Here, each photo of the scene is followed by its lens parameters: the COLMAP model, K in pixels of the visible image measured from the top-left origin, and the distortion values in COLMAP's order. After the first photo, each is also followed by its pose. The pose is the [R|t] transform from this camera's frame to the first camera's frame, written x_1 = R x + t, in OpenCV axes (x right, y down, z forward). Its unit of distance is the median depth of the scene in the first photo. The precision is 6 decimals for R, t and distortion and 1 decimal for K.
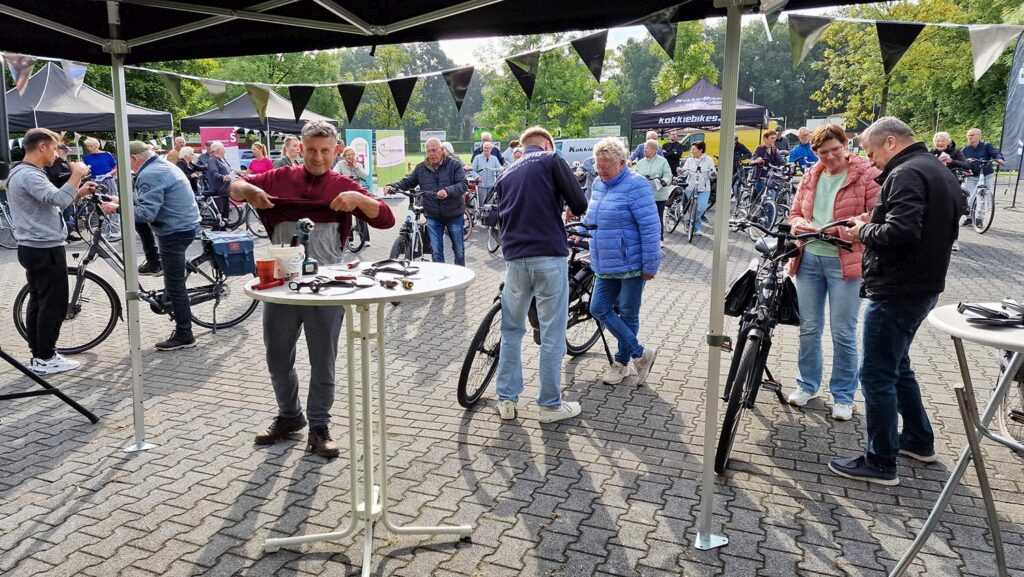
lens RADIAL K [[642.9, 0, 512.0], [0, 642.9, 288.5], [0, 0, 1]] dist [0.080415, -0.076534]
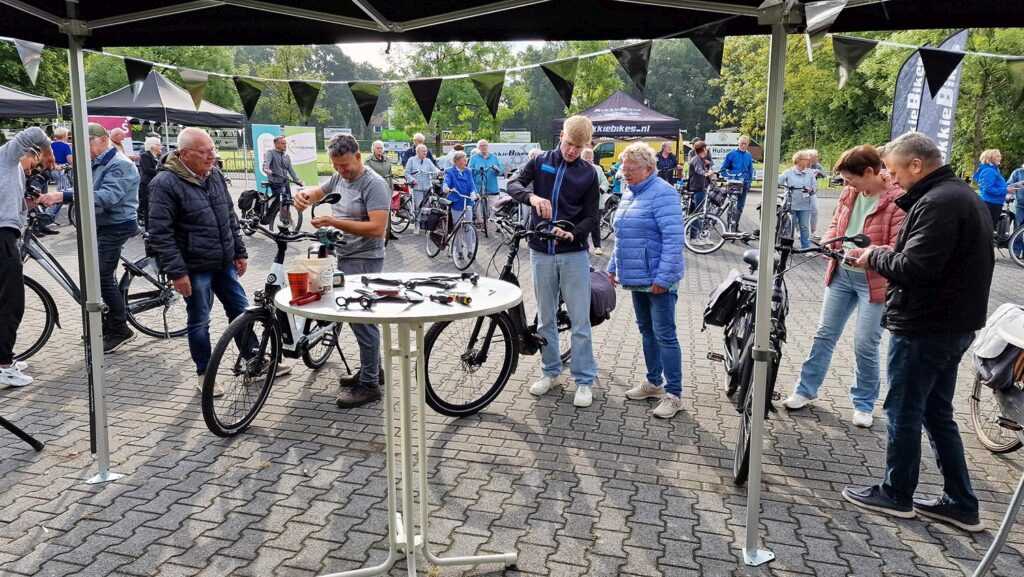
lens RADIAL K [[642.9, 0, 512.0], [0, 642.9, 288.5], [0, 0, 1]] dist [0.080415, -0.076534]
pose [[0.990429, 0.003553, 0.137976, -0.160564], [-0.002906, 0.999984, -0.004888, -0.013421], [-0.137991, 0.004440, 0.990424, 0.044549]]
